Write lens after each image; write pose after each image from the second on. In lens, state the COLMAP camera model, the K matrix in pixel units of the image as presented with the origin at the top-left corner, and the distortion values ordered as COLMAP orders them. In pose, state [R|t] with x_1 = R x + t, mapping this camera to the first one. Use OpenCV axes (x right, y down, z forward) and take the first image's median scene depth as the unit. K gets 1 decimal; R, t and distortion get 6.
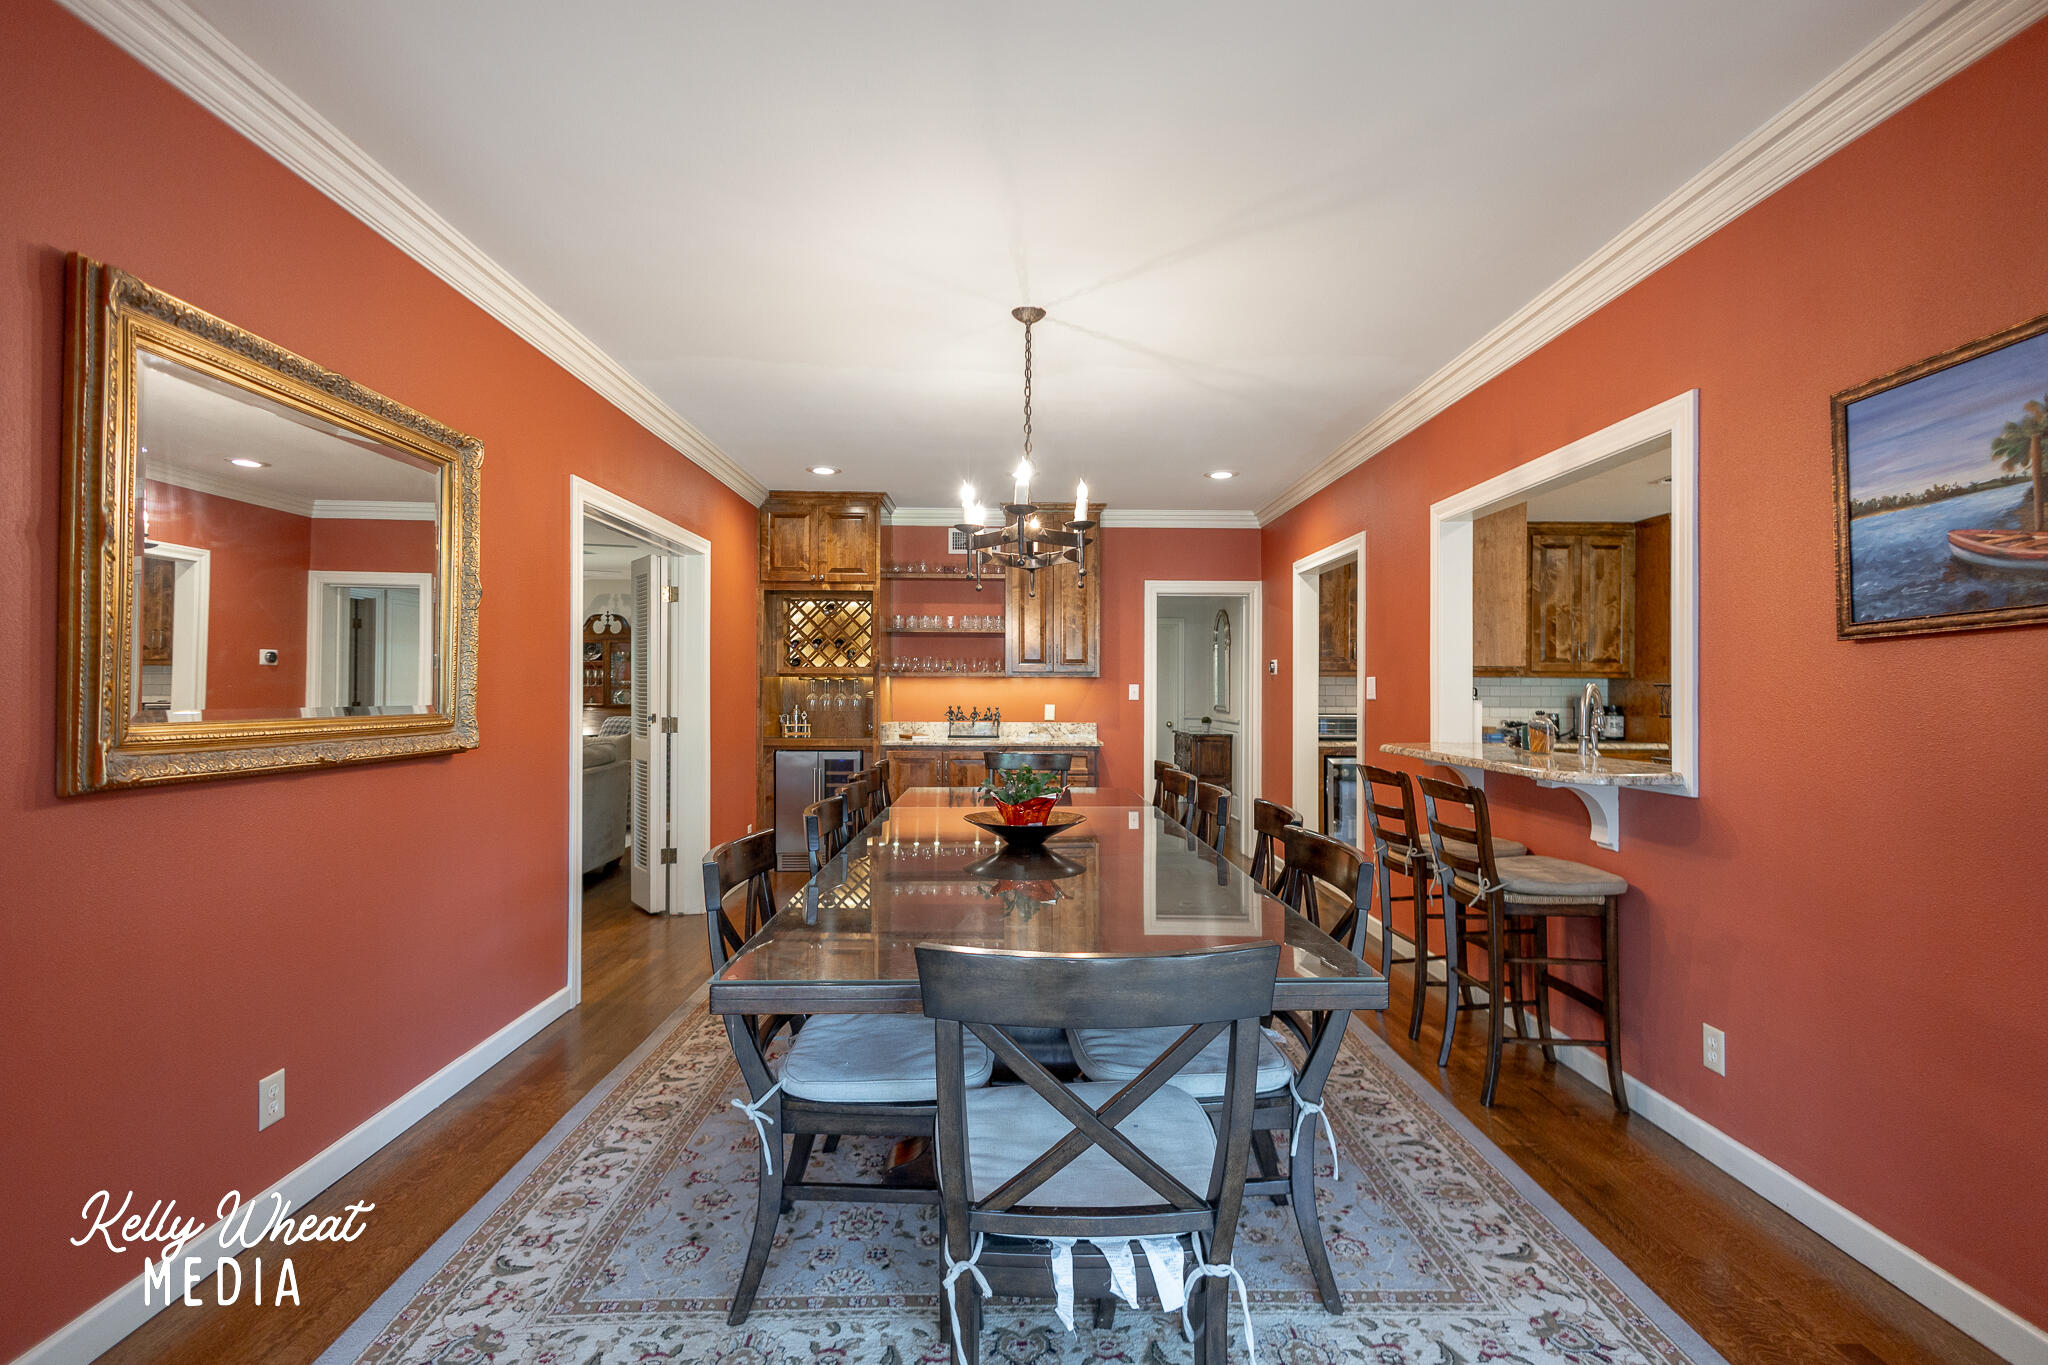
lens RADIAL K [[938.2, 0, 1020.0], [0, 938.2, 686.2], [0, 0, 1]] dist [0.008557, -0.002054]
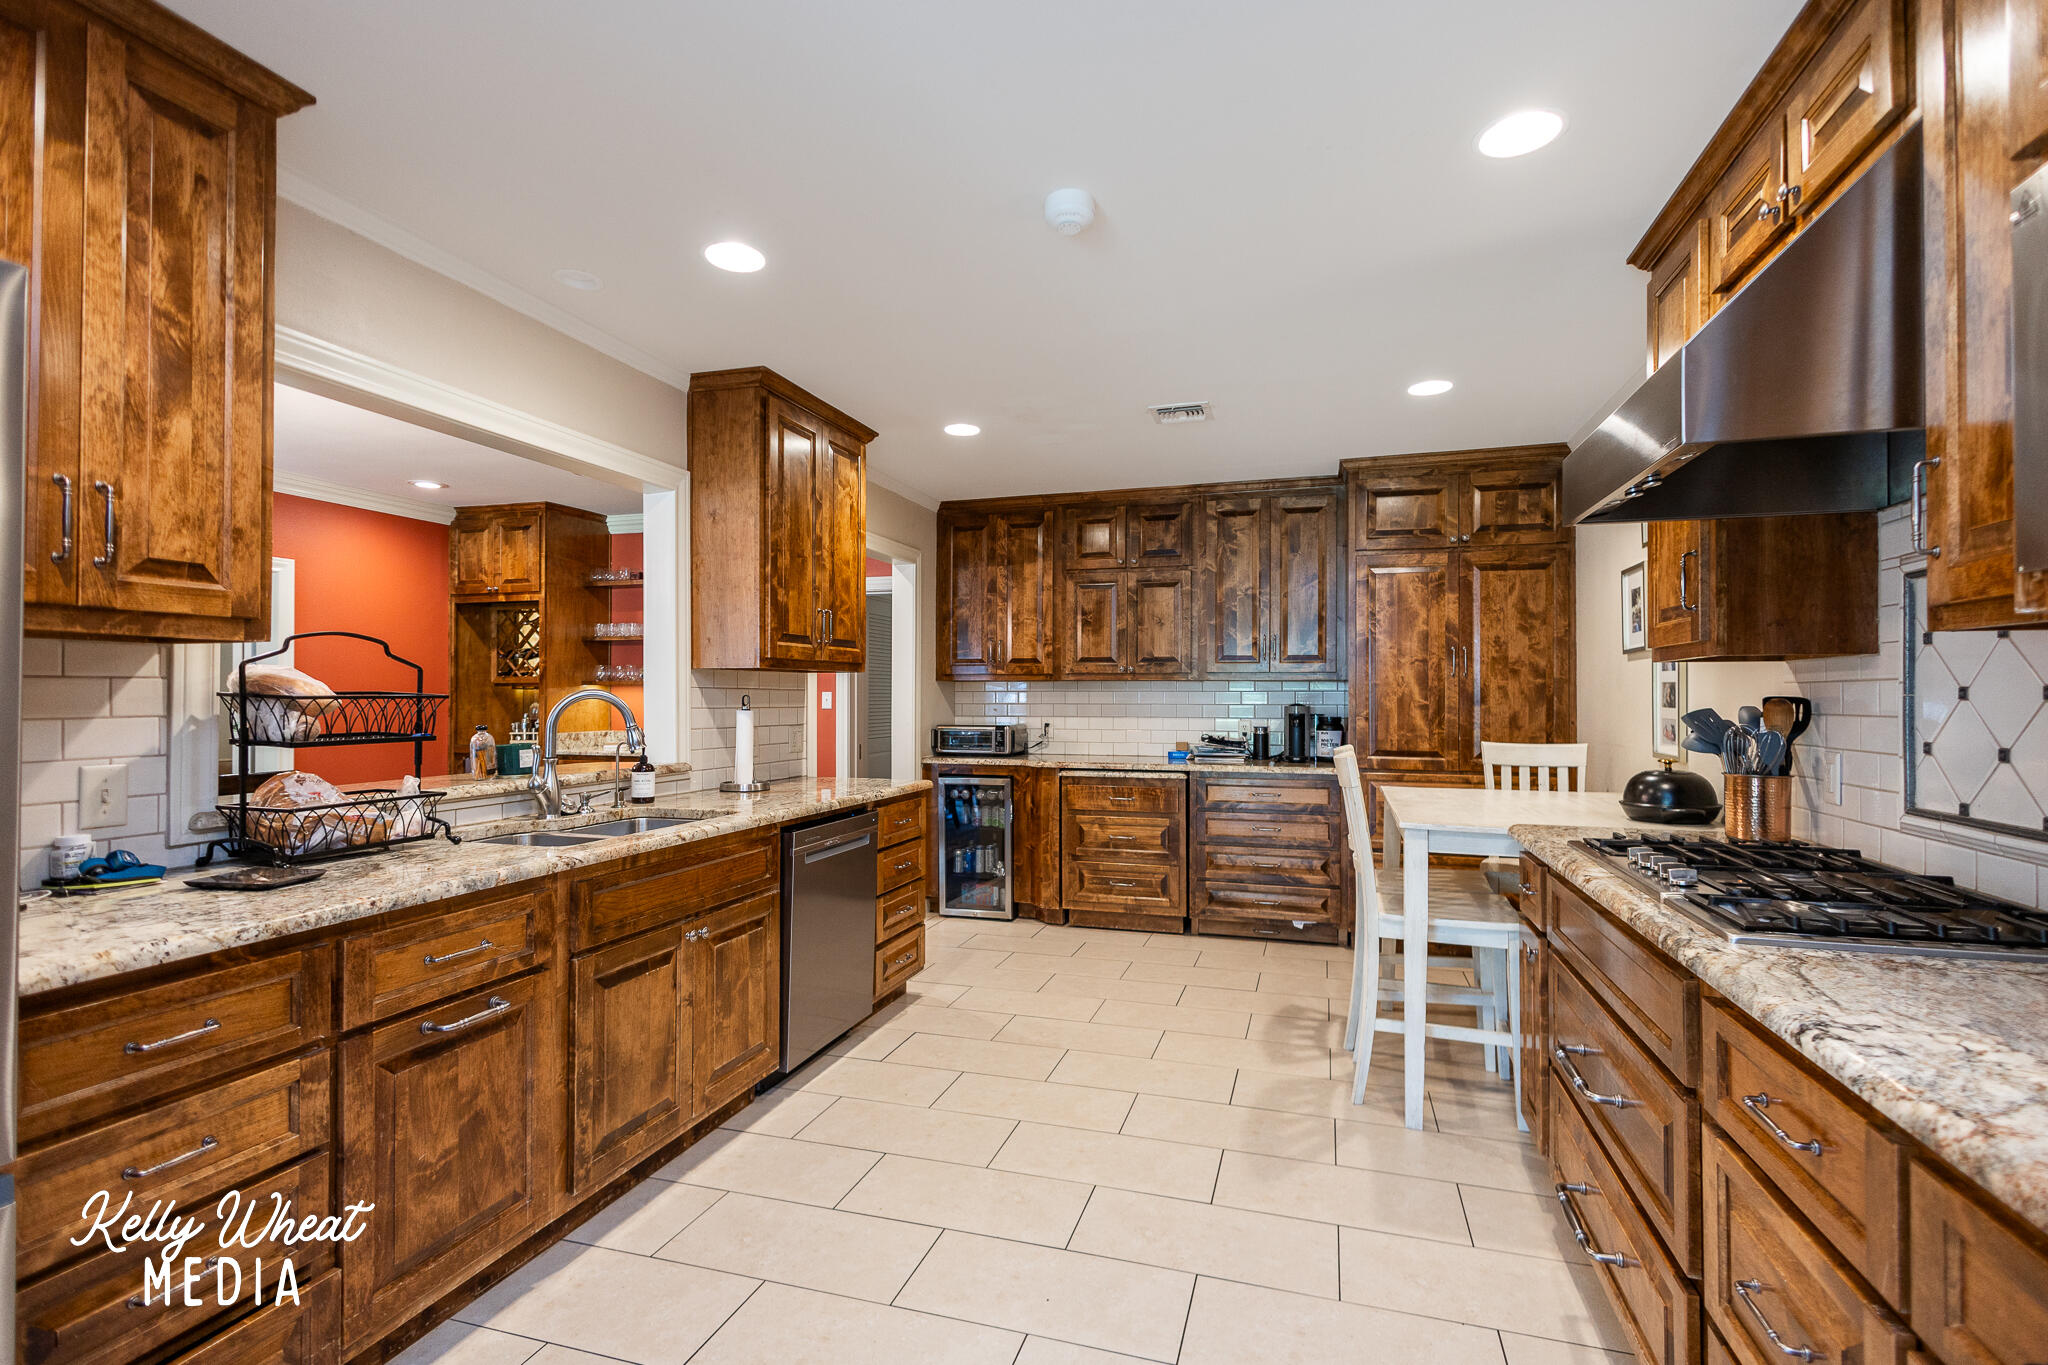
lens RADIAL K [[938.2, 0, 1034.7], [0, 938.2, 686.3], [0, 0, 1]] dist [0.008557, -0.002054]
pose [[0.952485, -0.008098, -0.304479, 0.638353], [0.005590, 0.999943, -0.009108, 0.001952], [0.304535, 0.006974, 0.952476, 0.201425]]
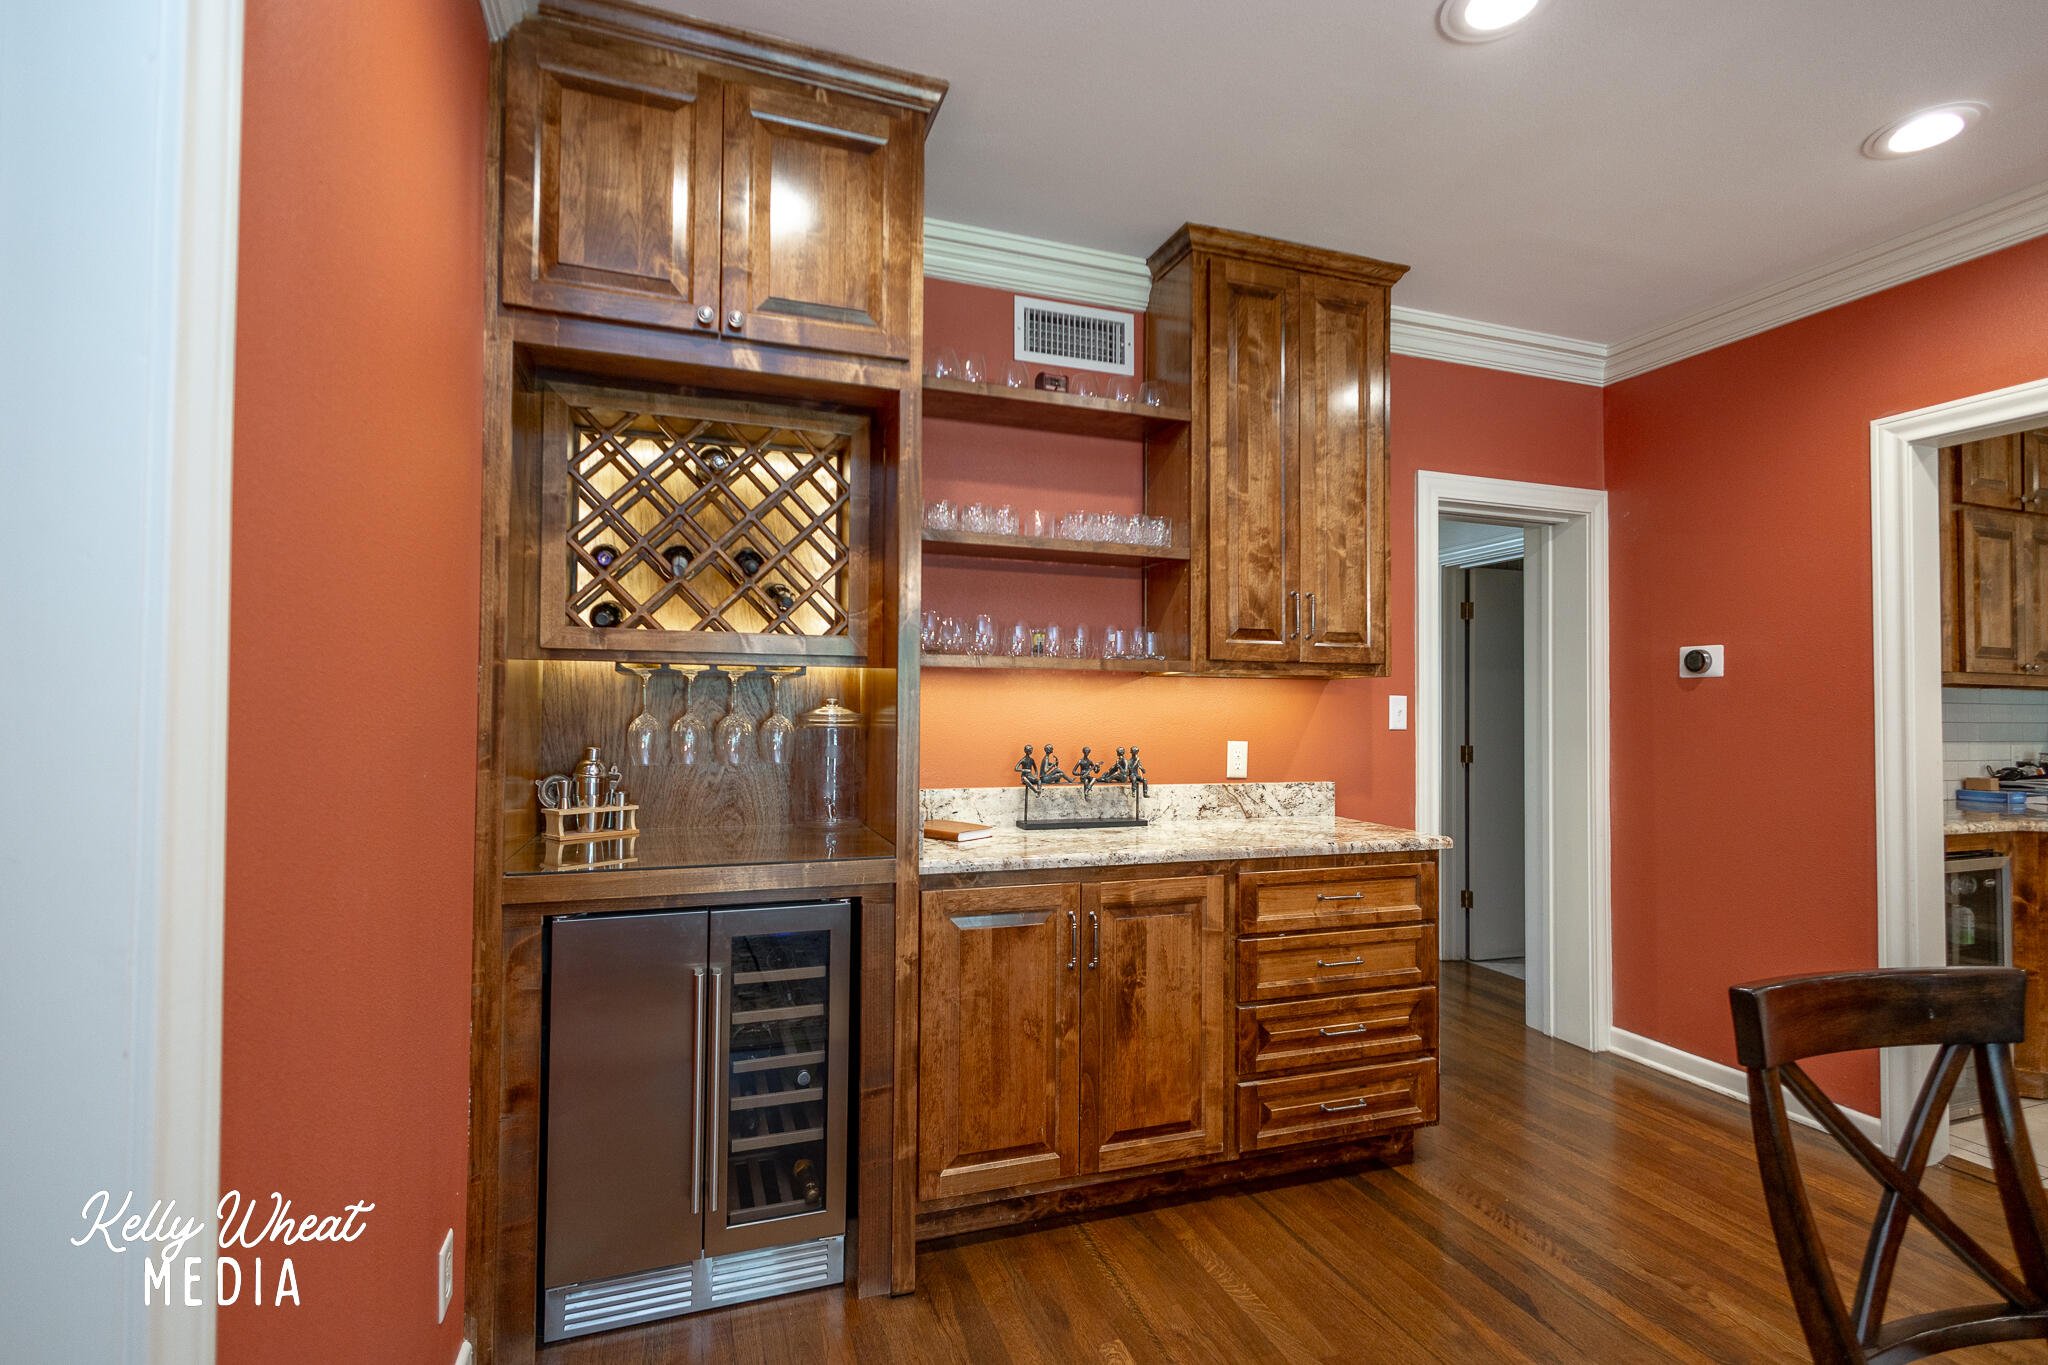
lens RADIAL K [[938.2, 0, 1027.7], [0, 938.2, 692.6], [0, 0, 1]] dist [0.008557, -0.002054]
pose [[0.945743, 0.009765, 0.324769, -0.213275], [-0.005544, 0.999888, -0.013922, 0.004377], [-0.324869, 0.011366, 0.945691, 0.674006]]
